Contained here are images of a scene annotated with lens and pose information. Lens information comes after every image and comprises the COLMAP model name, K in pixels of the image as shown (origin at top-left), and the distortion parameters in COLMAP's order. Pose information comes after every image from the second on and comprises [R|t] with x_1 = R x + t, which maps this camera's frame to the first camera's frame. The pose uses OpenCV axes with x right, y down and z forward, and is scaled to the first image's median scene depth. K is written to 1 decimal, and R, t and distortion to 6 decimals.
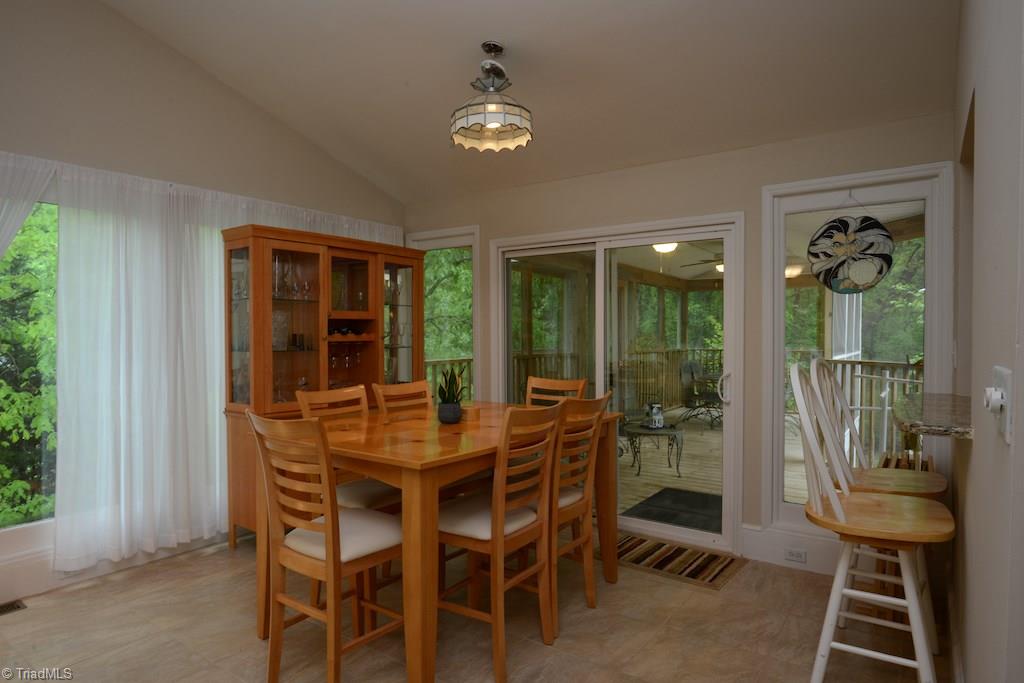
lens RADIAL K [[593.1, 0, 509.8], [0, 593.1, 343.2], [0, 0, 1]] dist [-0.030243, 0.009871]
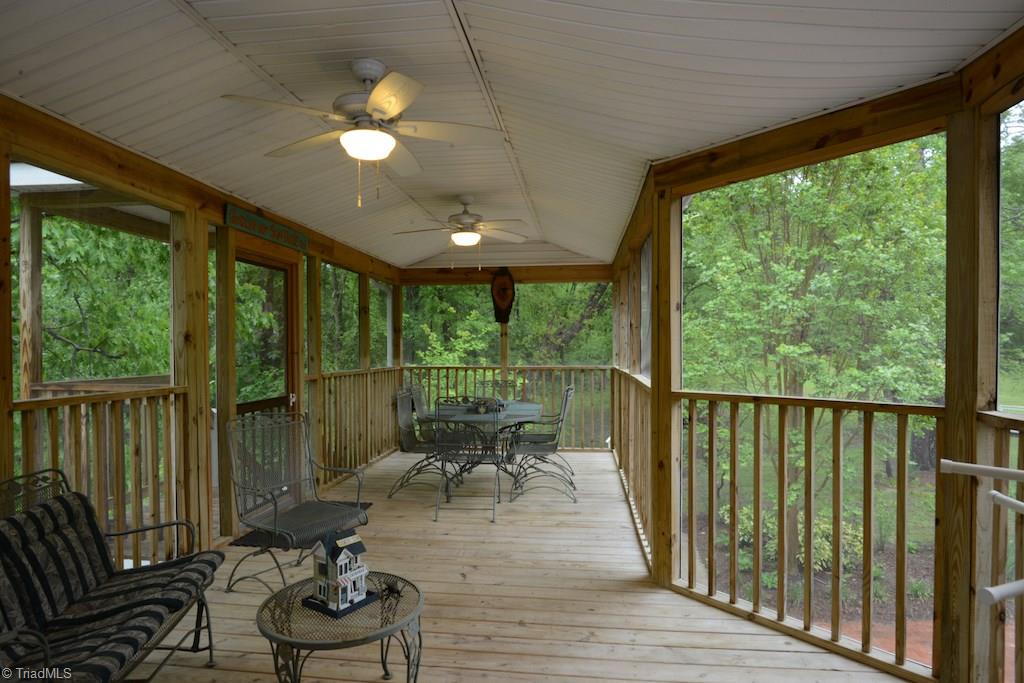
lens RADIAL K [[593.1, 0, 513.6], [0, 593.1, 344.8], [0, 0, 1]] dist [-0.030243, 0.009871]
pose [[0.880492, -0.003467, 0.474049, 0.085579], [0.012170, 0.999809, -0.015292, -0.004231], [-0.473906, 0.019234, 0.880366, 0.324659]]
